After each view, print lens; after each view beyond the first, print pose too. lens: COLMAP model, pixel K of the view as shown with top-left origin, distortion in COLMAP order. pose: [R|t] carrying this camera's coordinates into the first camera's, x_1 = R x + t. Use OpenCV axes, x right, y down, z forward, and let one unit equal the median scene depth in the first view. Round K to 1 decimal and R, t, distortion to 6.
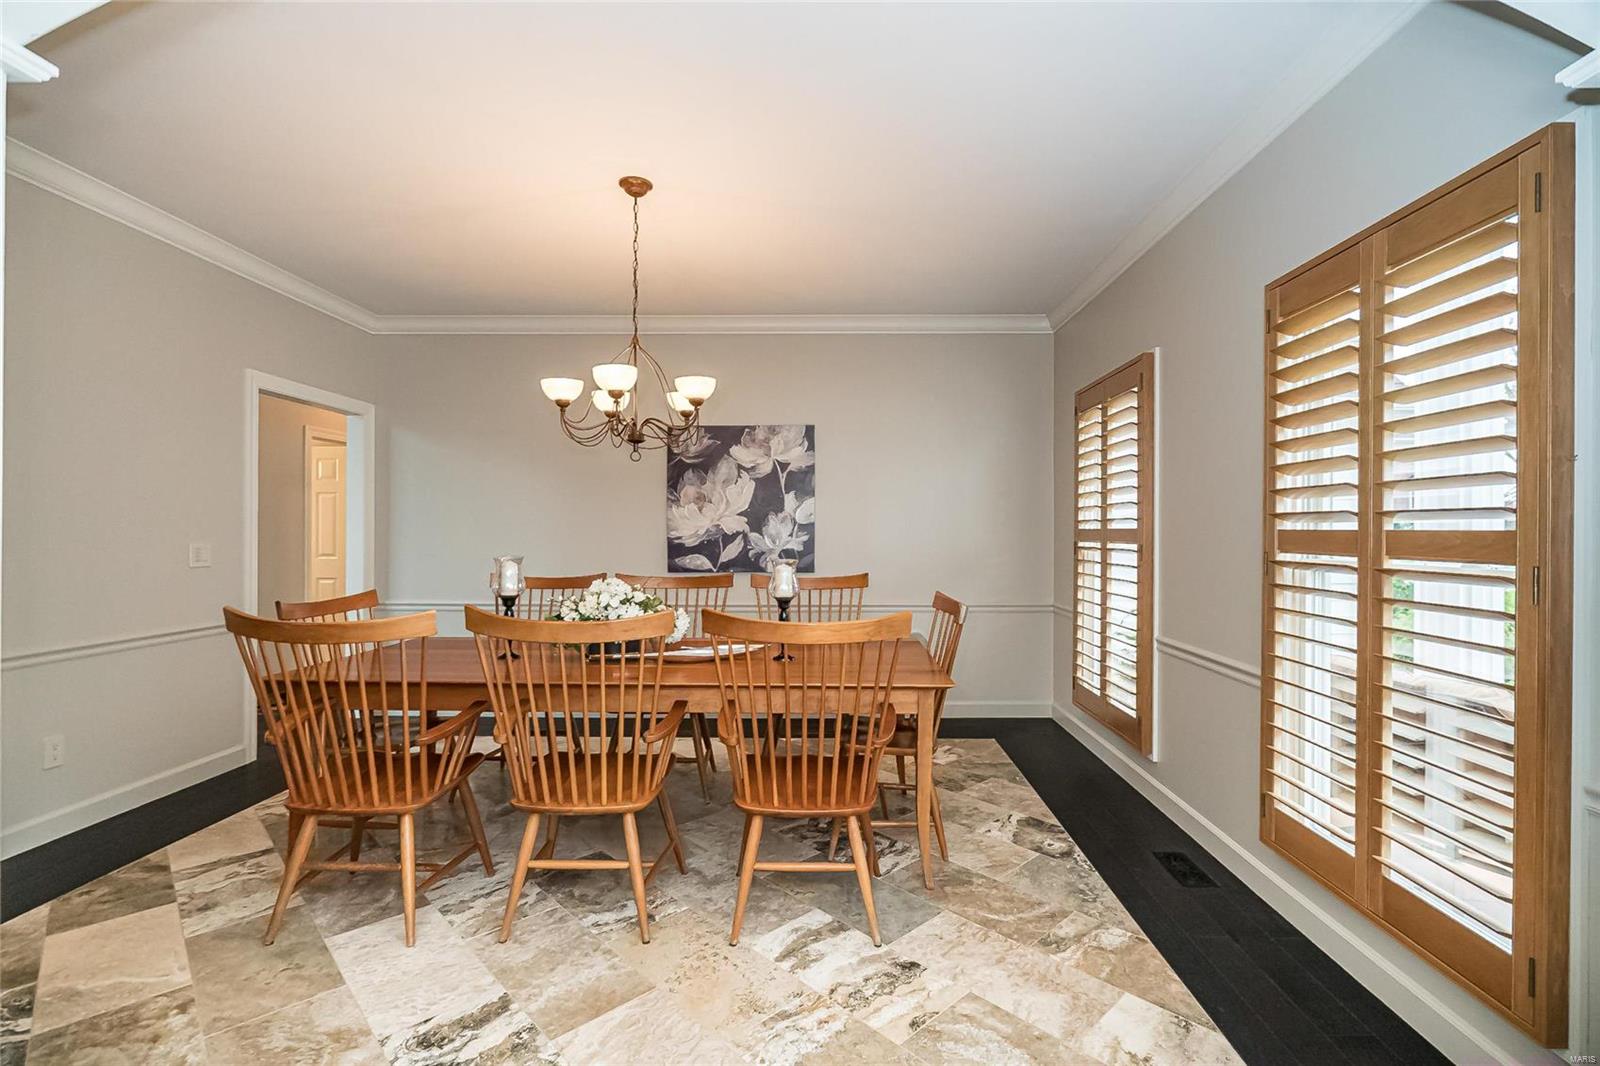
lens RADIAL K [[725.2, 0, 801.9], [0, 725.2, 532.9], [0, 0, 1]] dist [-0.004827, 0.000841]
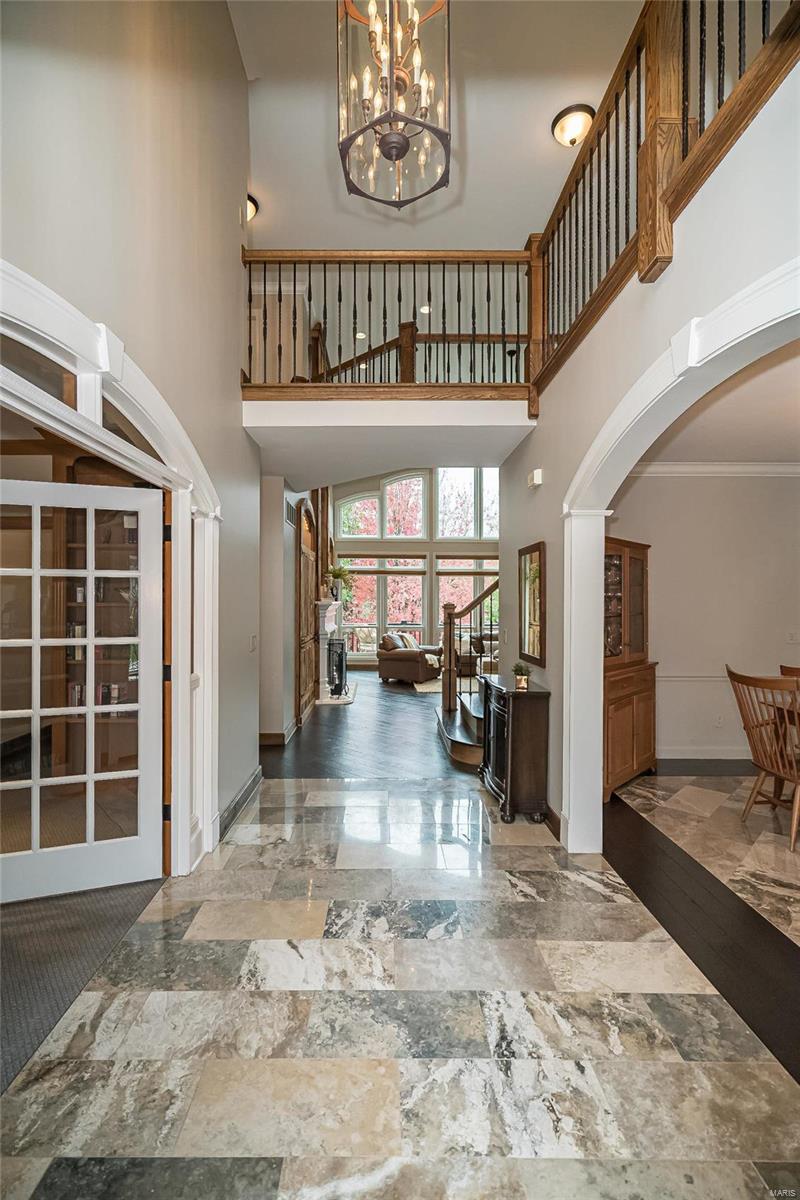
lens RADIAL K [[543.9, 0, 387.1], [0, 543.9, 602.0], [0, 0, 1]] dist [-0.004827, 0.000841]
pose [[0.012352, -0.001346, -0.999923, 0.984772], [-0.004355, 0.999990, -0.001400, -0.094301], [0.999914, 0.004371, 0.012346, -0.106817]]
